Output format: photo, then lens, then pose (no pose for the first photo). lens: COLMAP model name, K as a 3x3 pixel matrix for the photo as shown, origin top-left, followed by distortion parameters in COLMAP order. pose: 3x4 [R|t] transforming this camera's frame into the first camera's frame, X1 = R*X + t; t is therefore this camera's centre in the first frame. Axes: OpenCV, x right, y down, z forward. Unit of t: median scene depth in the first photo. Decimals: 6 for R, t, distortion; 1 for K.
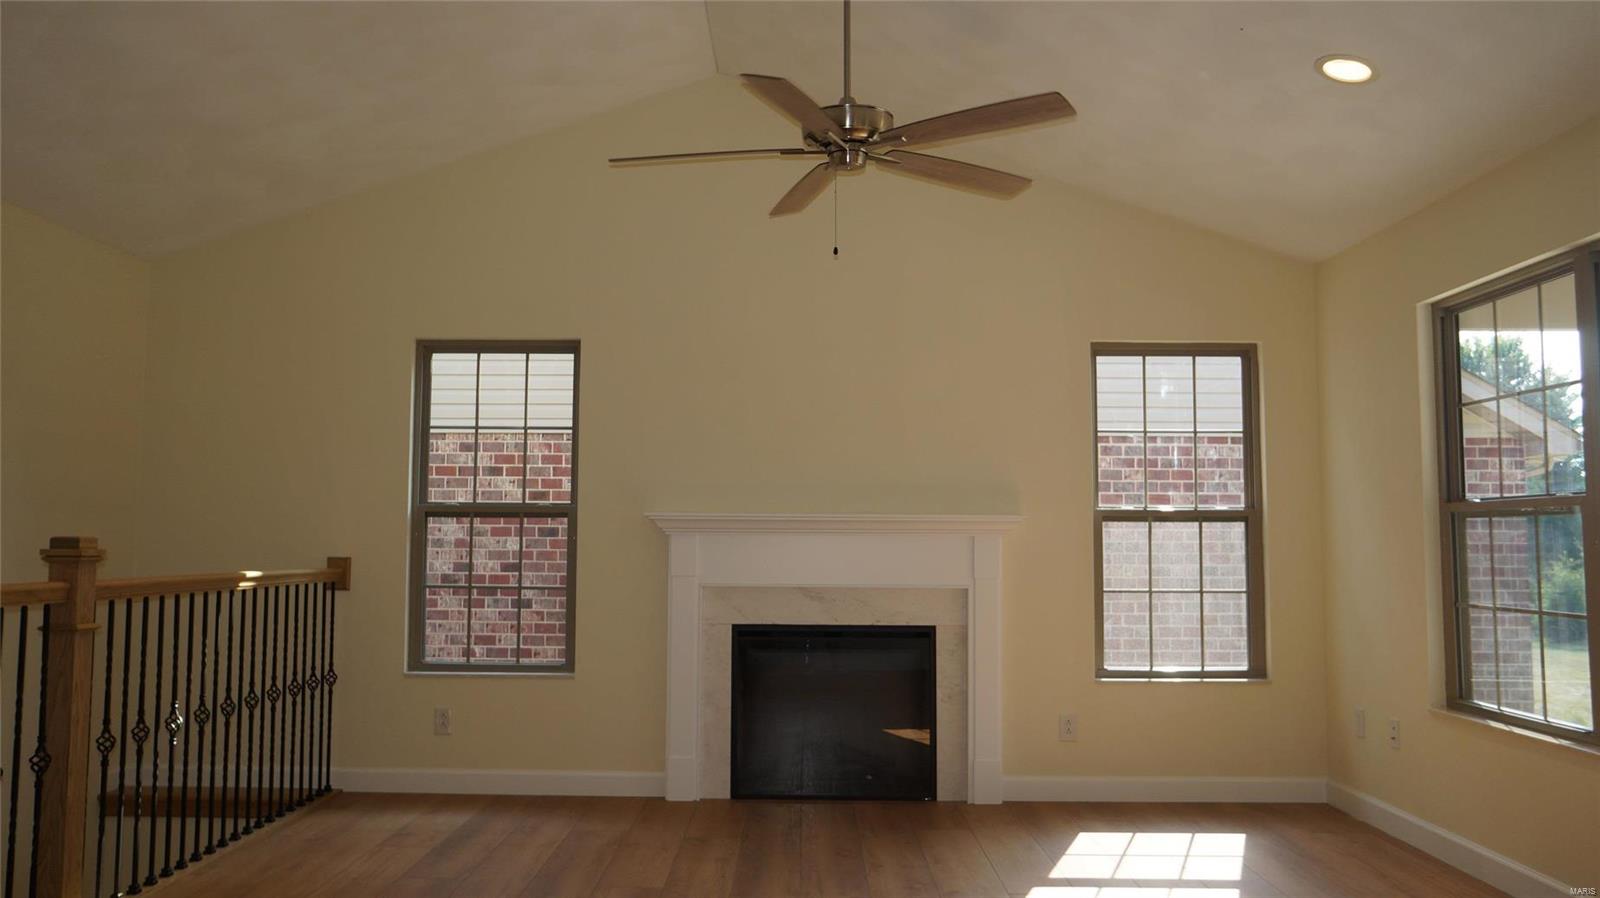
lens RADIAL K [[1186.5, 0, 800.0], [0, 1186.5, 449.0], [0, 0, 1]] dist [-0.023189, -0.000341]
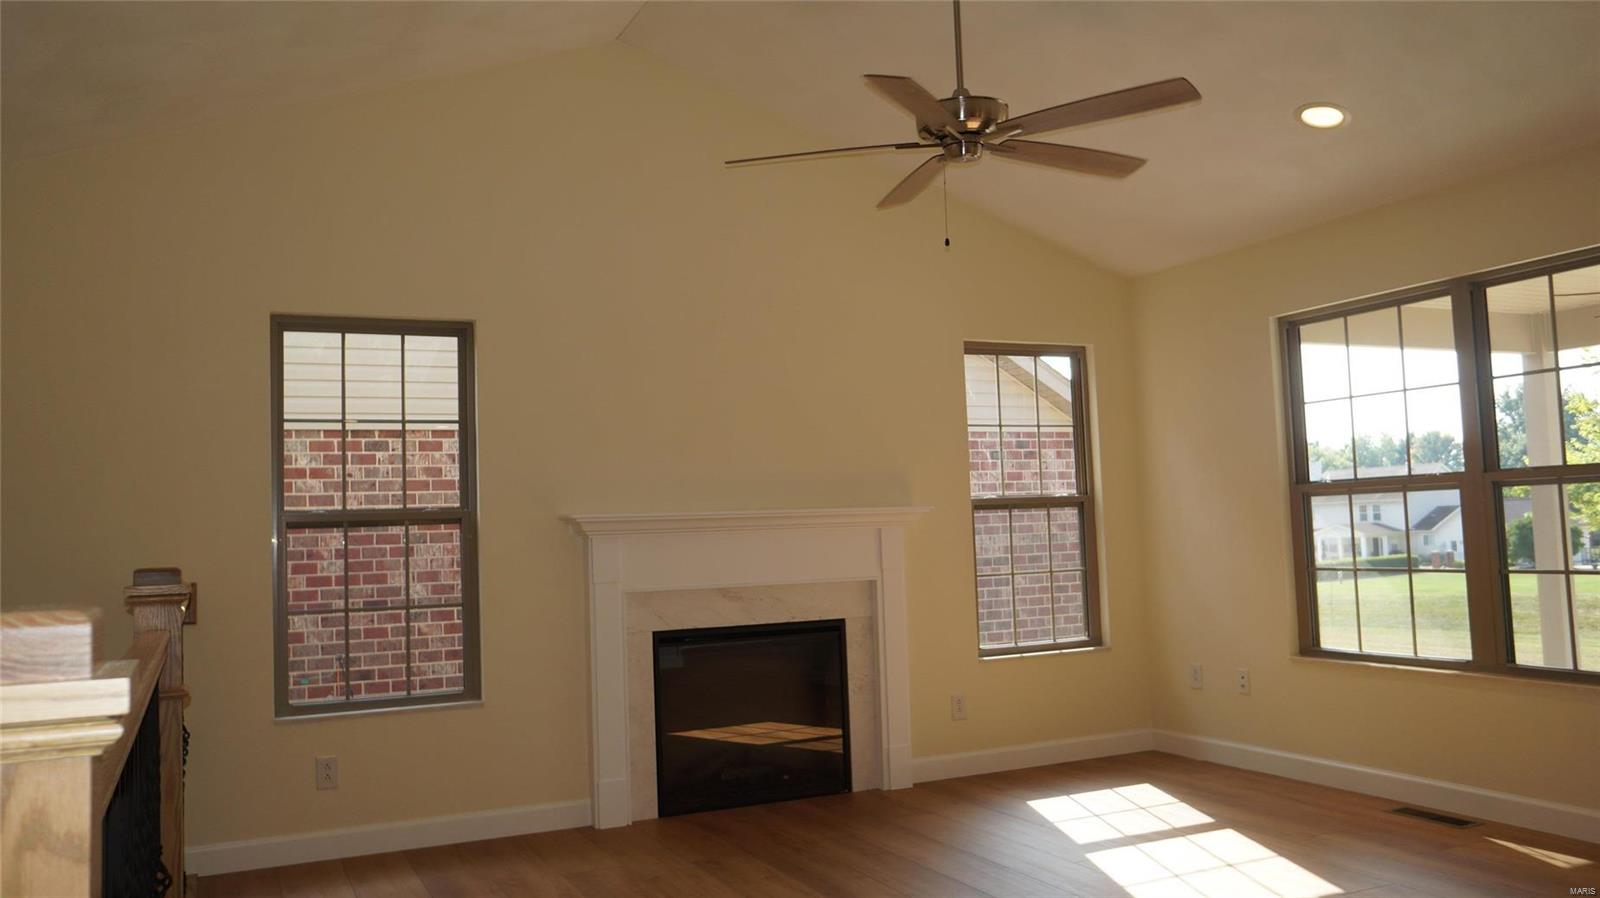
lens RADIAL K [[1228.3, 0, 800.0], [0, 1228.3, 449.0], [0, 0, 1]] dist [-0.006890, -0.000174]
pose [[0.902716, -0.009293, 0.430136, -0.367538], [0.007726, 0.999956, 0.005388, -0.000612], [-0.430167, -0.001541, 0.902748, 0.075352]]
